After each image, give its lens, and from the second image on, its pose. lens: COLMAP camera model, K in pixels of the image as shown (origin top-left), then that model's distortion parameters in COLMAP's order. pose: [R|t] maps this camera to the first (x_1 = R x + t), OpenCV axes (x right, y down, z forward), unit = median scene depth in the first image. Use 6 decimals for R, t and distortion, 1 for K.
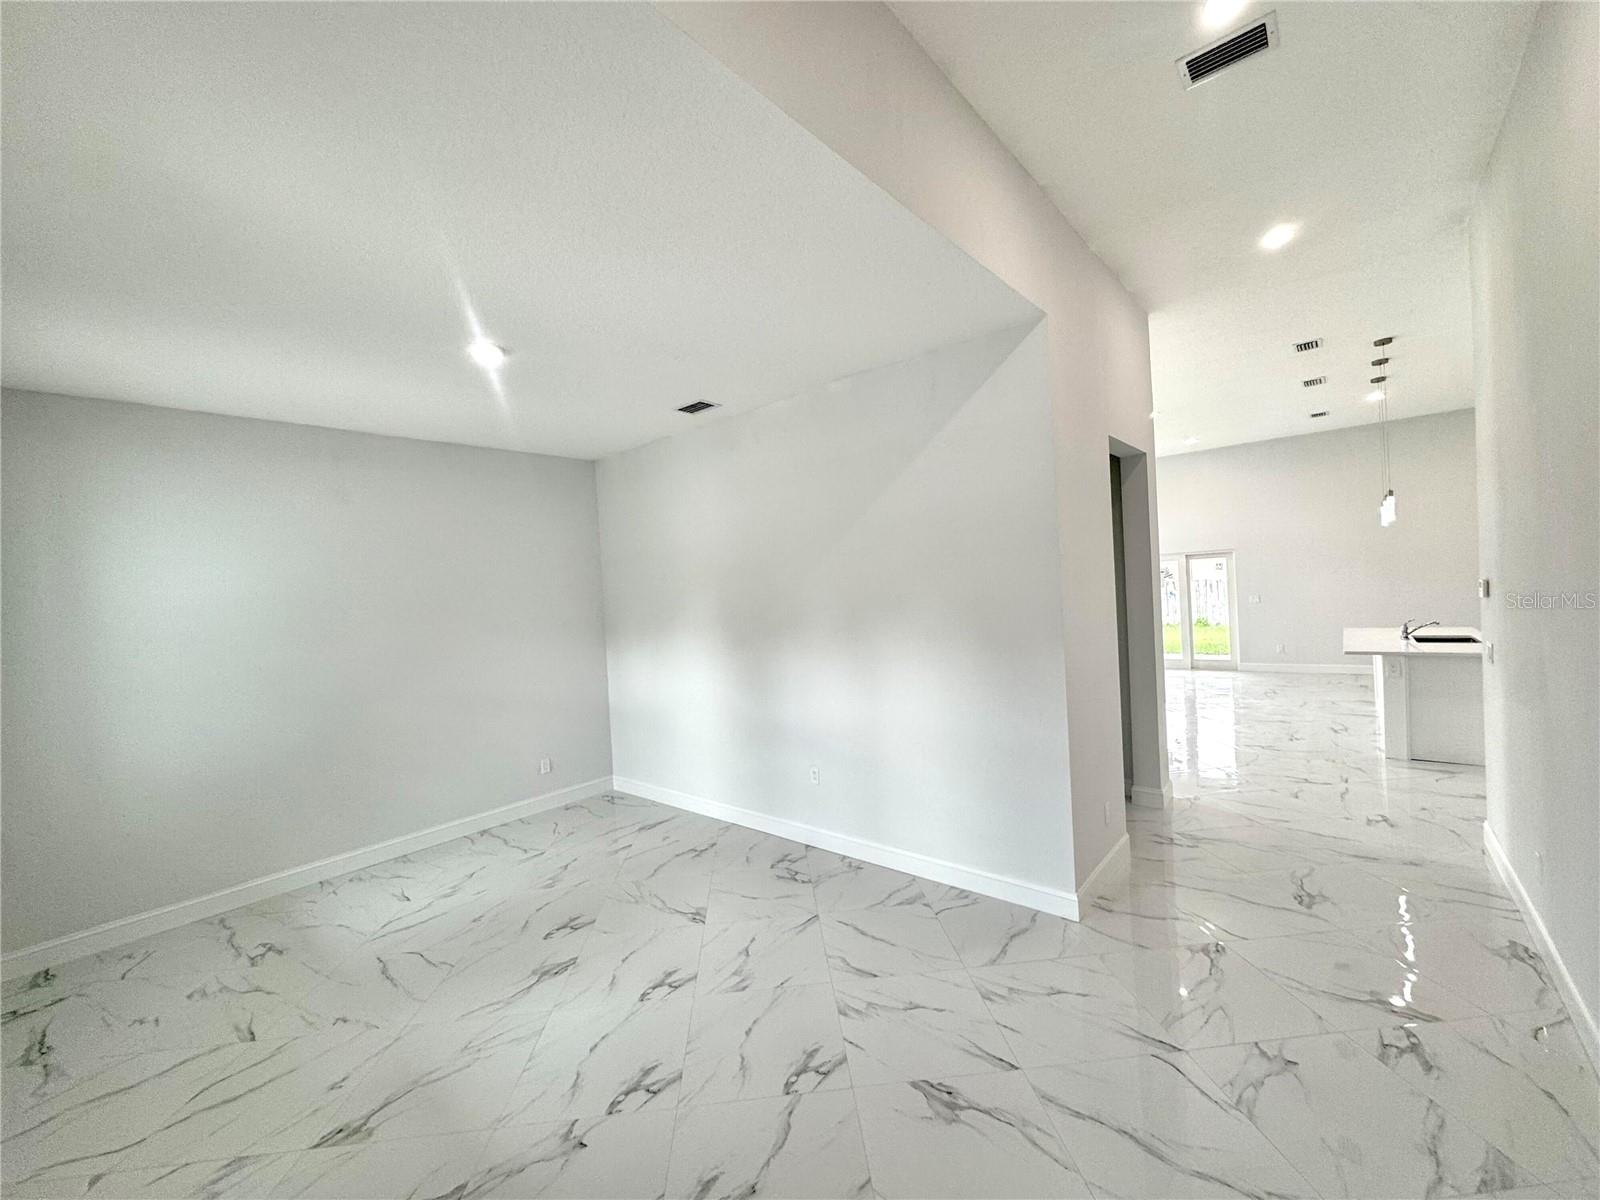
lens RADIAL K [[630.4, 0, 798.9], [0, 630.4, 606.8], [0, 0, 1]] dist [-0.005098, 0.000356]
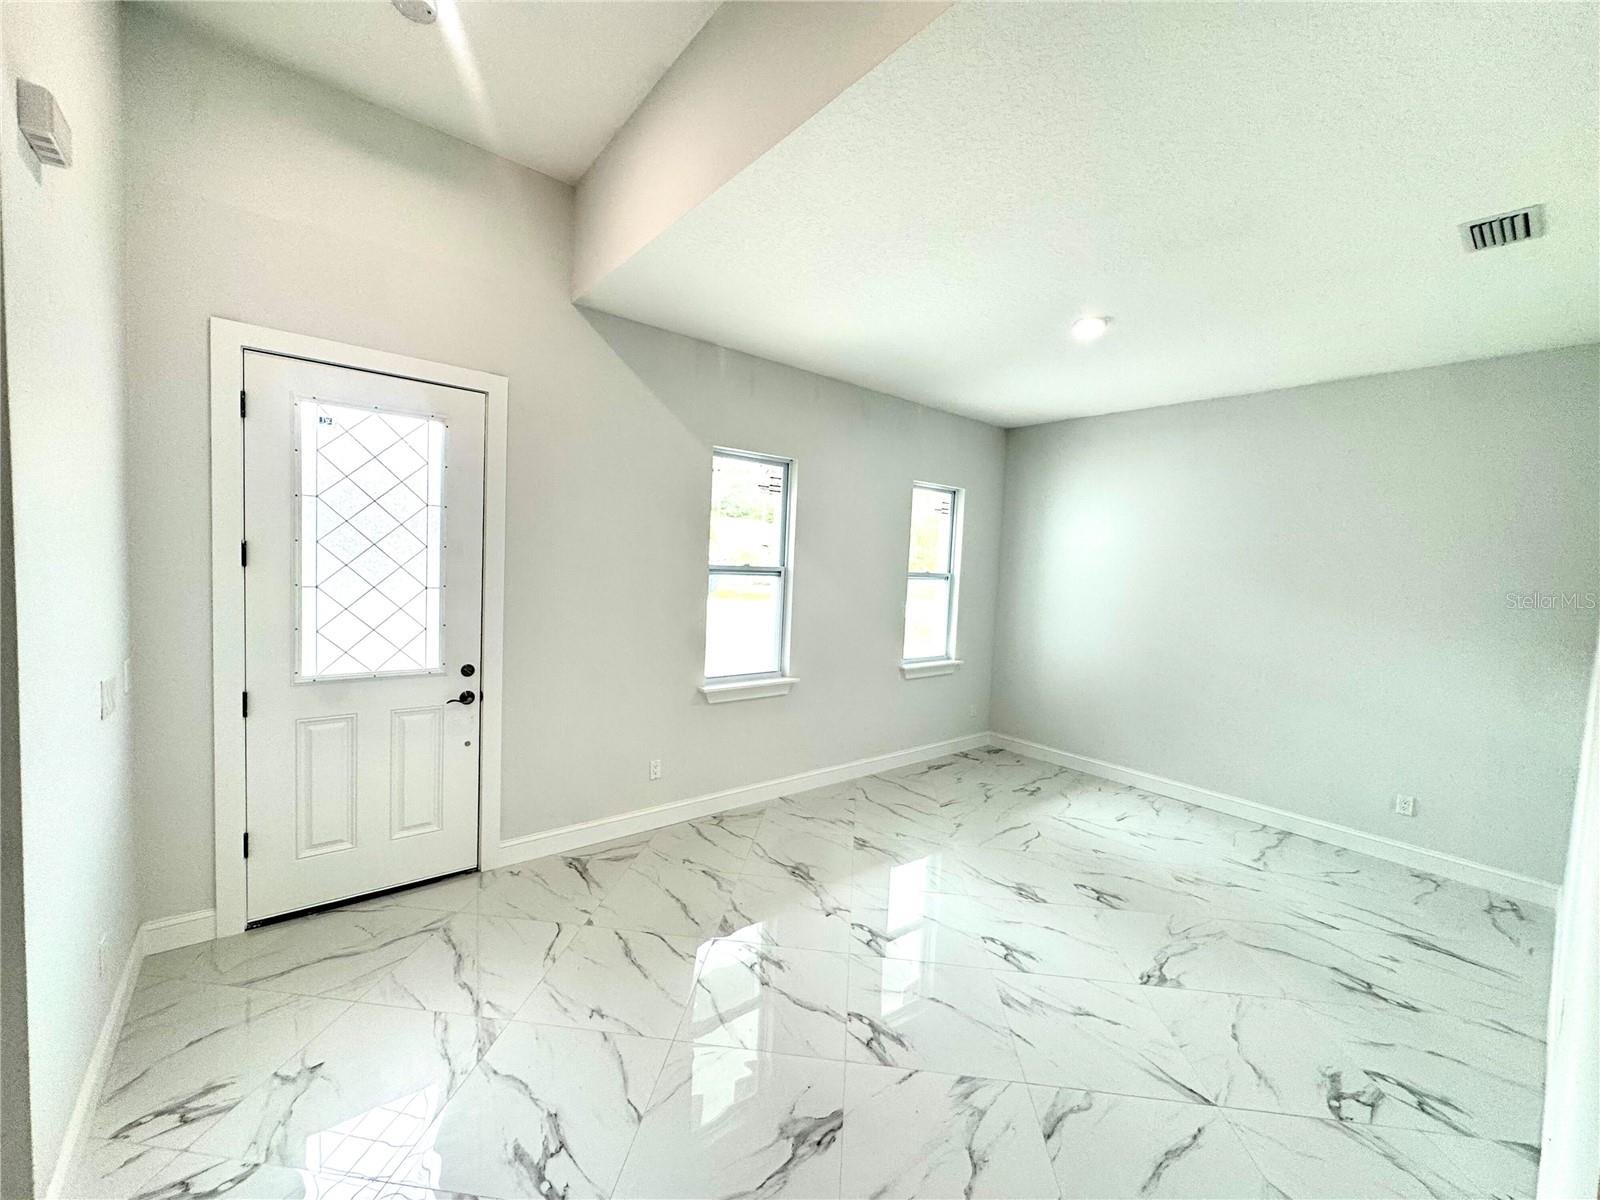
lens RADIAL K [[630.4, 0, 802.5], [0, 630.4, 600.1], [0, 0, 1]] dist [-0.005098, 0.000356]
pose [[-0.157049, 0.116774, -0.980663, 0.601888], [-0.062917, 0.989785, 0.127936, -0.045317], [0.985585, 0.081793, -0.148098, 0.626026]]
